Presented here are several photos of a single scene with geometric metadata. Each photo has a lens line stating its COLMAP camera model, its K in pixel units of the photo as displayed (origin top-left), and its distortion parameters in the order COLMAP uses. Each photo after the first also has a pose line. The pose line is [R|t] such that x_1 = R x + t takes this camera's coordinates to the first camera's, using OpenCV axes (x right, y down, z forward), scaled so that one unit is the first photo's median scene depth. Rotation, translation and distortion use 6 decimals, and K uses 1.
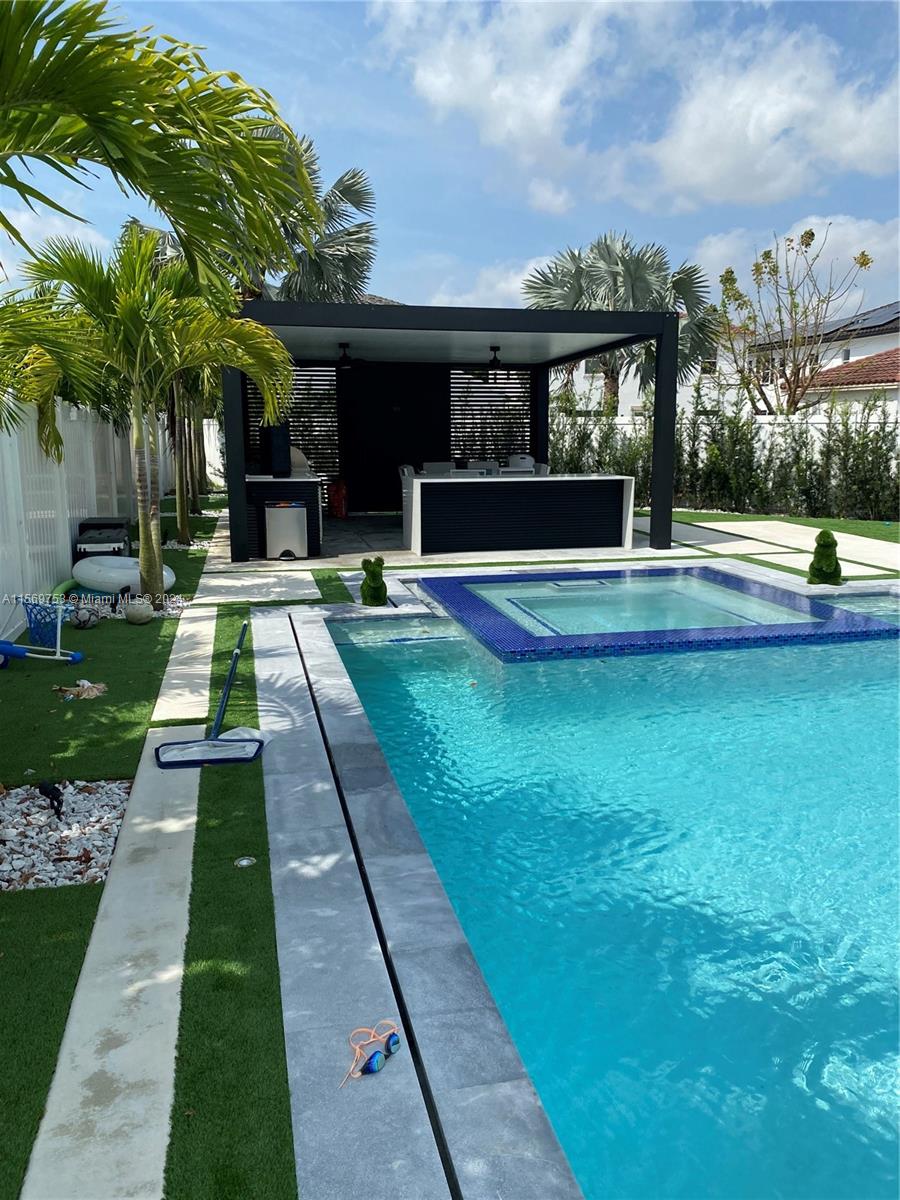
lens RADIAL K [[917.4, 0, 460.6], [0, 917.4, 583.7], [0, 0, 1]] dist [0.041282, -0.049495]
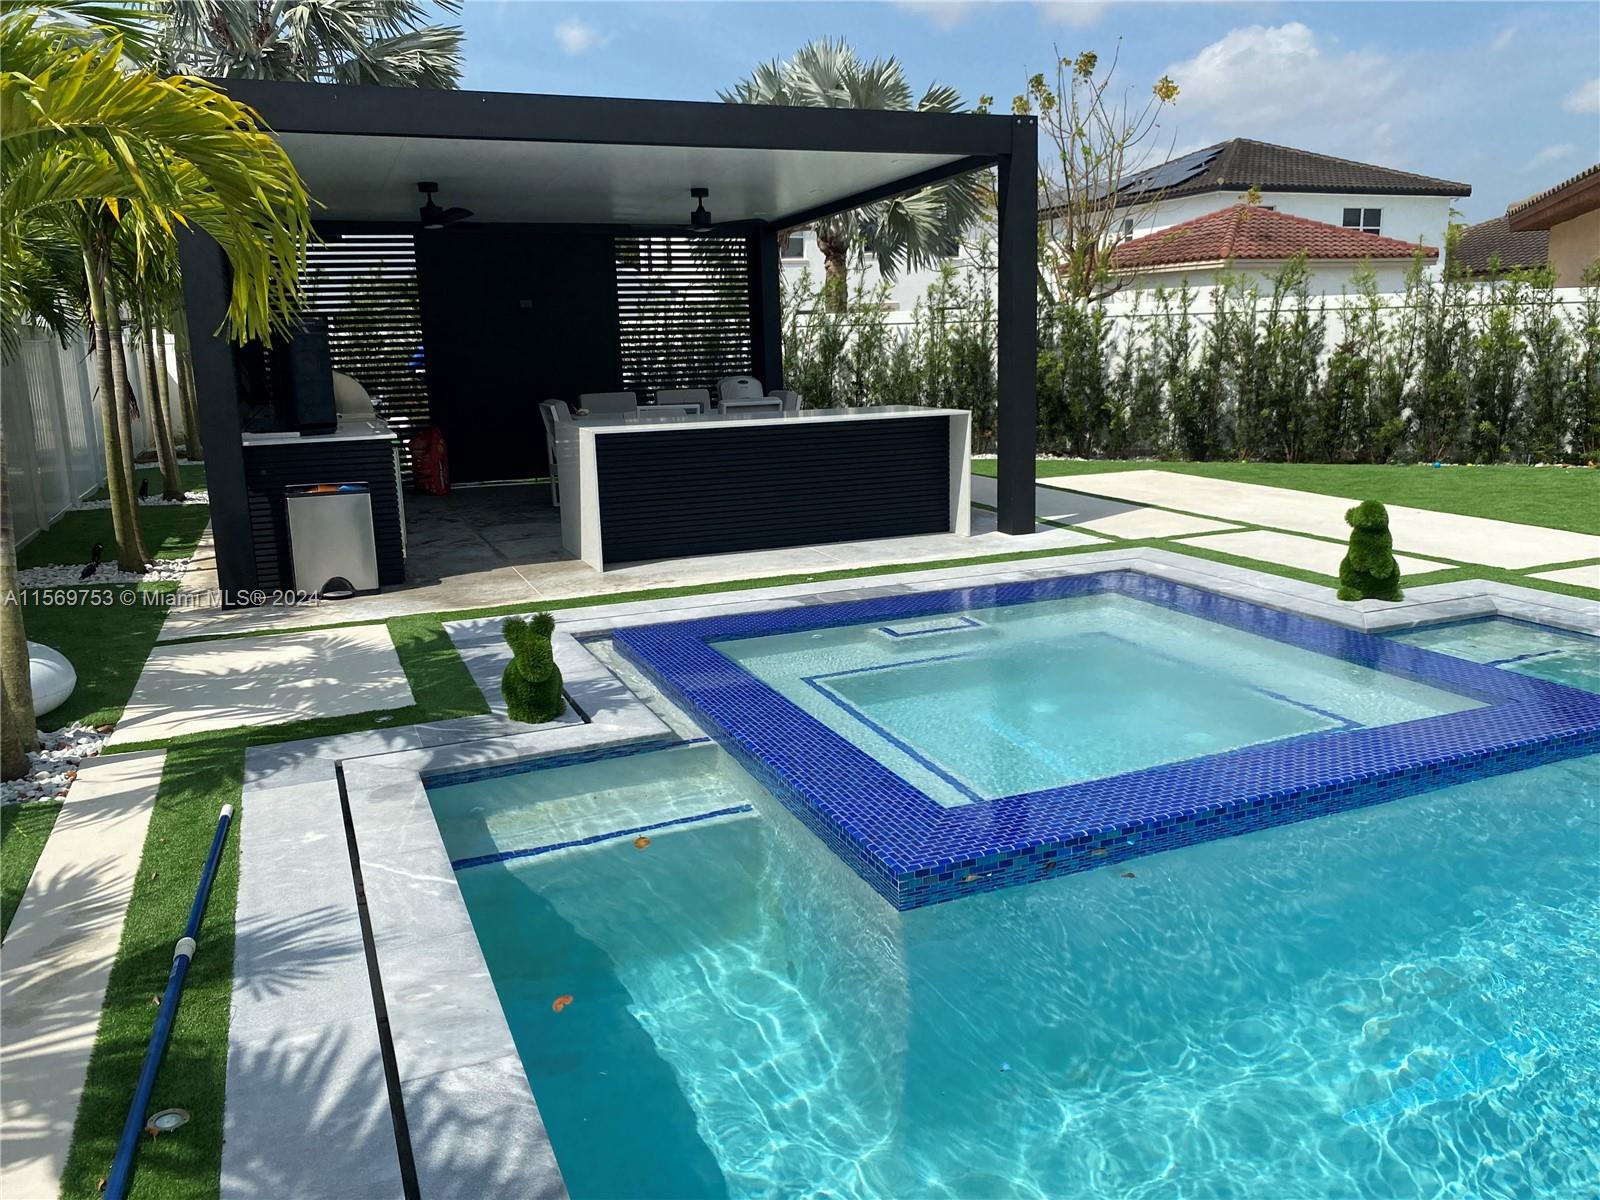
lens RADIAL K [[1223.1, 0, 803.8], [0, 1223.1, 561.6], [0, 0, 1]] dist [0.041282, -0.049495]
pose [[0.985383, -0.054042, 0.161555, -0.039762], [0.052028, 0.998506, 0.016677, -0.039855], [-0.162215, -0.008027, 0.986723, 0.261995]]
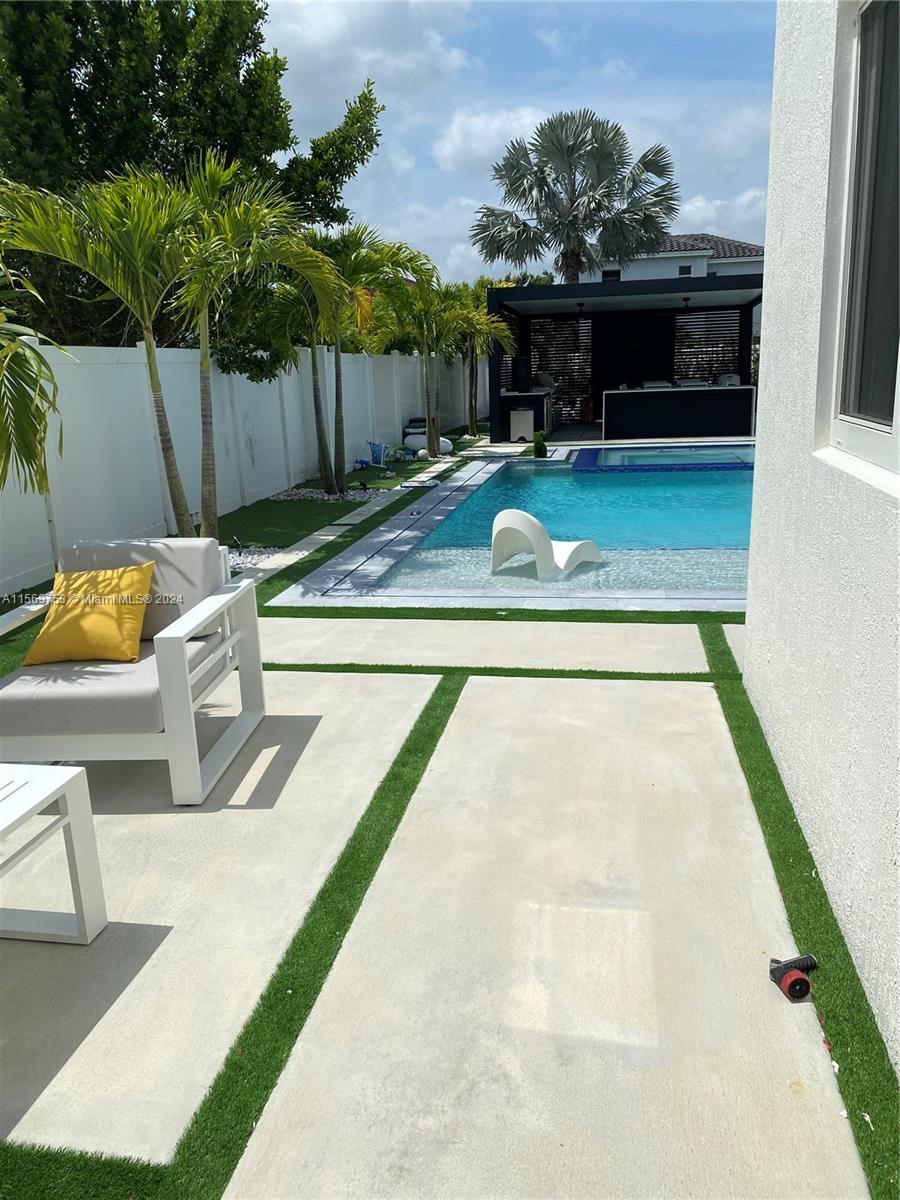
lens RADIAL K [[917.4, 0, 439.2], [0, 917.4, 597.0], [0, 0, 1]] dist [0.041282, -0.049495]
pose [[0.909531, 0.065678, -0.410413, 0.350214], [-0.031839, 0.995544, 0.088757, 0.102186], [0.414414, -0.067660, 0.907570, -0.557989]]
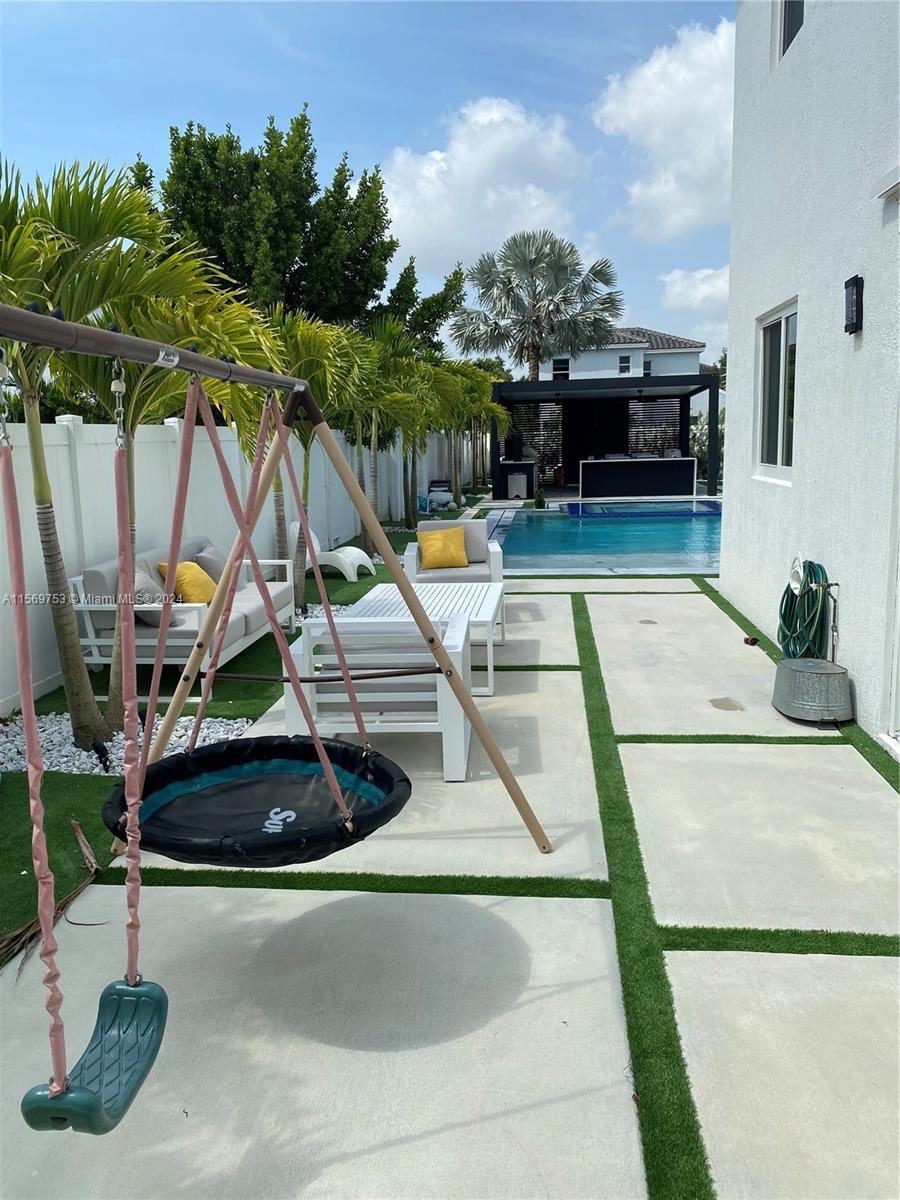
lens RADIAL K [[917.4, 0, 414.4], [0, 917.4, 598.1], [0, 0, 1]] dist [0.041282, -0.049495]
pose [[0.927748, 0.038334, -0.371232, 0.362515], [-0.035620, 0.999265, 0.014167, 0.168419], [0.371503, 0.000080, 0.928432, -0.999893]]
